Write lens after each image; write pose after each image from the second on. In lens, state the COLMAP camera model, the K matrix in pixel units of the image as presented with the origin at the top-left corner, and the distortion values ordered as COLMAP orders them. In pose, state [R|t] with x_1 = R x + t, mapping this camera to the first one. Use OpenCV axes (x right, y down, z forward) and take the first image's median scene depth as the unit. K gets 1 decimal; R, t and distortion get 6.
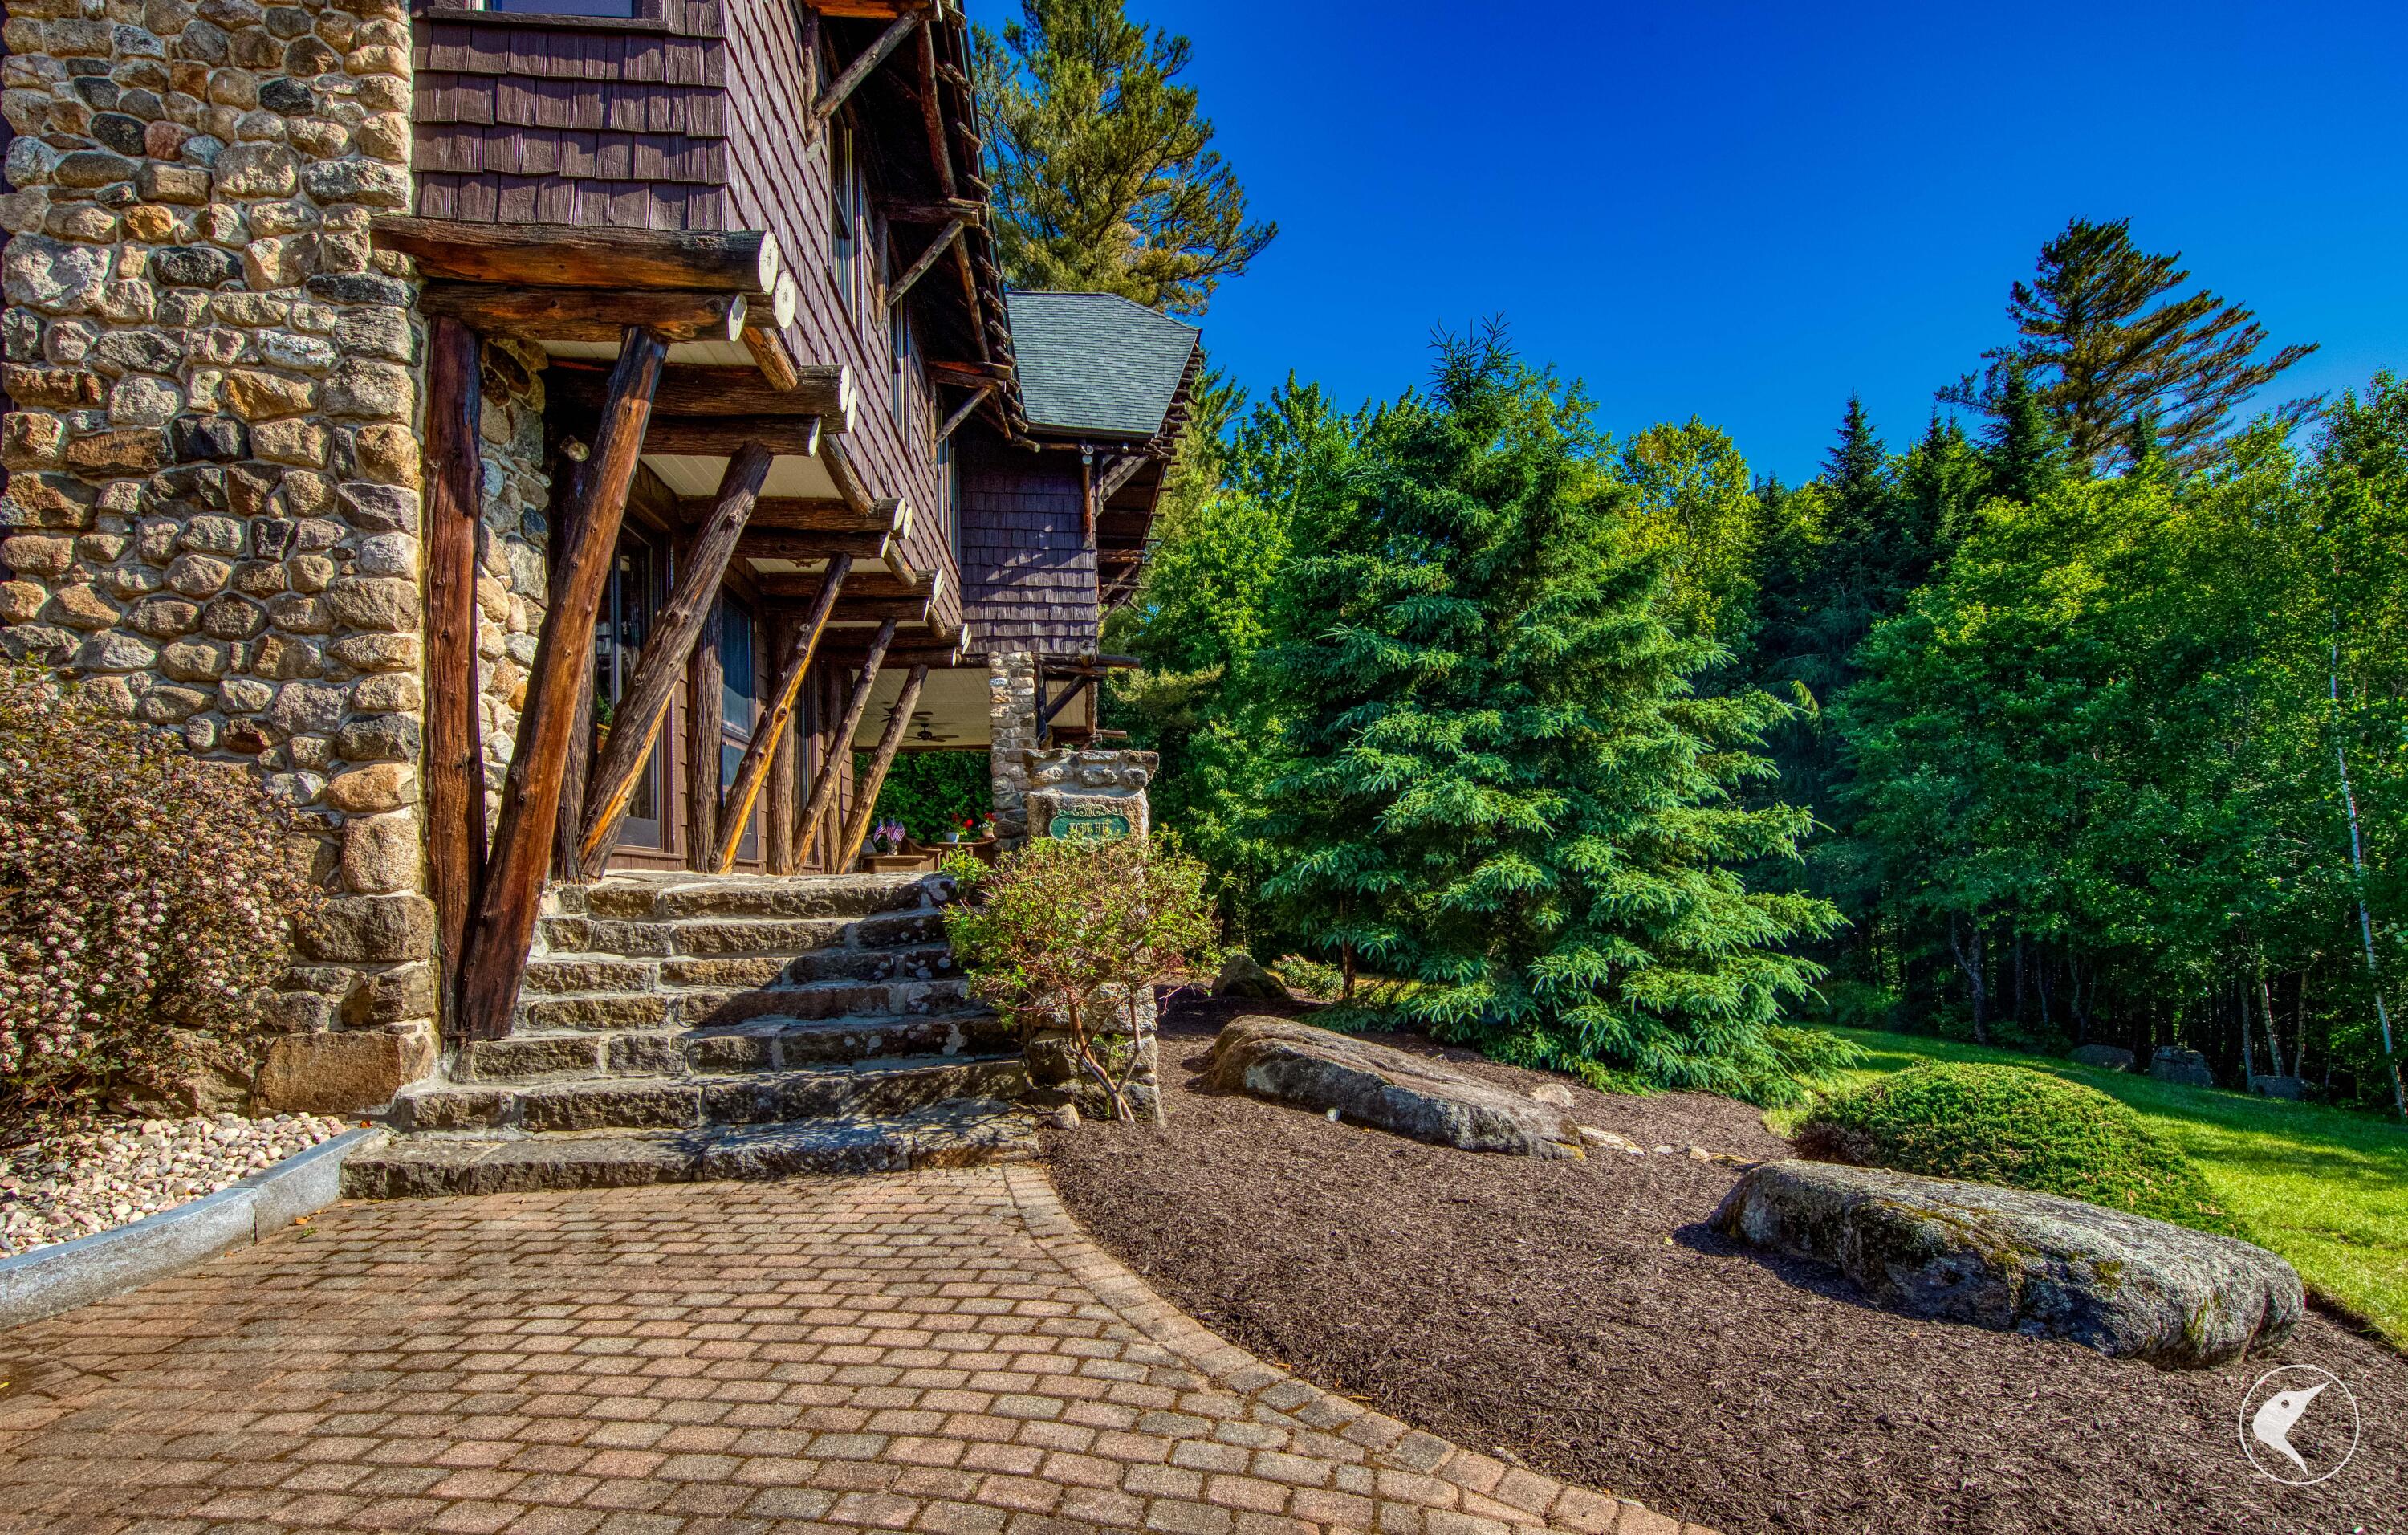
lens RADIAL K [[1138.6, 0, 1196.7], [0, 1138.6, 849.2], [0, 0, 1]] dist [0.002587, 0.000366]
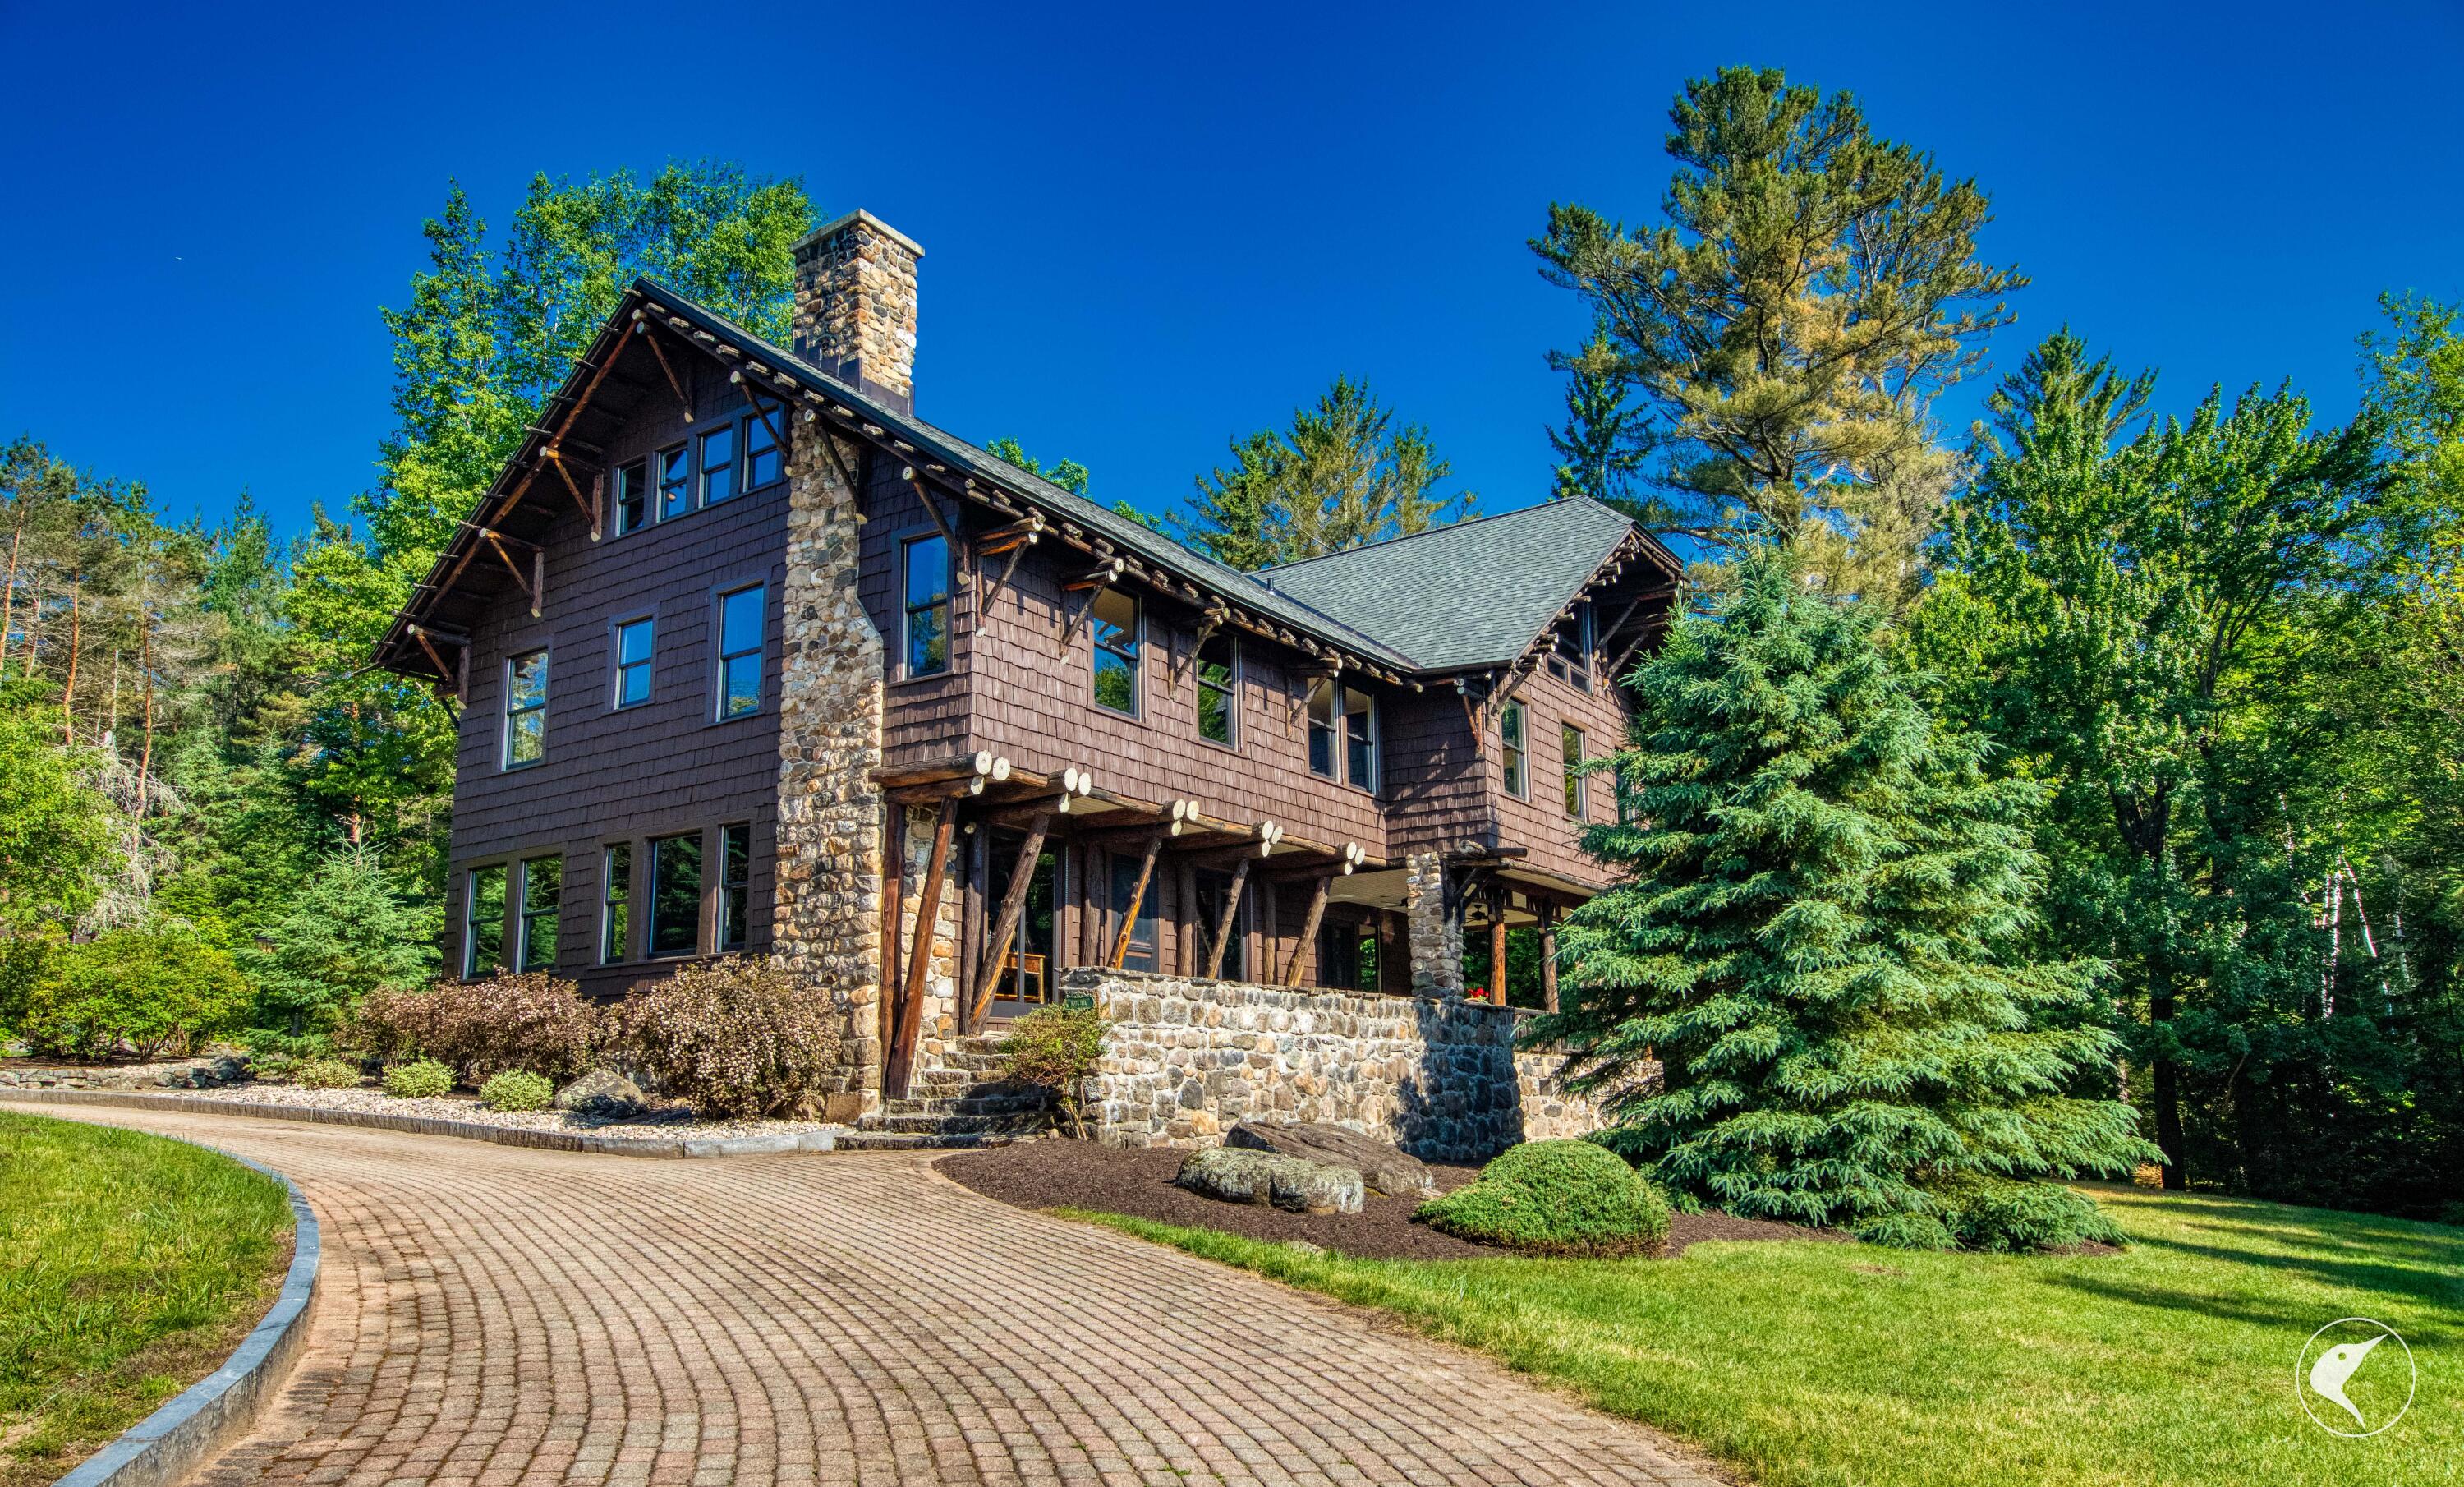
lens RADIAL K [[1700.7, 0, 1242.0], [0, 1700.7, 790.9], [0, 0, 1]] dist [0.021964, -0.000534]
pose [[0.770723, -0.107279, -0.628074, 2.333168], [0.014682, 0.988453, -0.150817, 0.078732], [0.637001, 0.107017, 0.763398, -1.385935]]
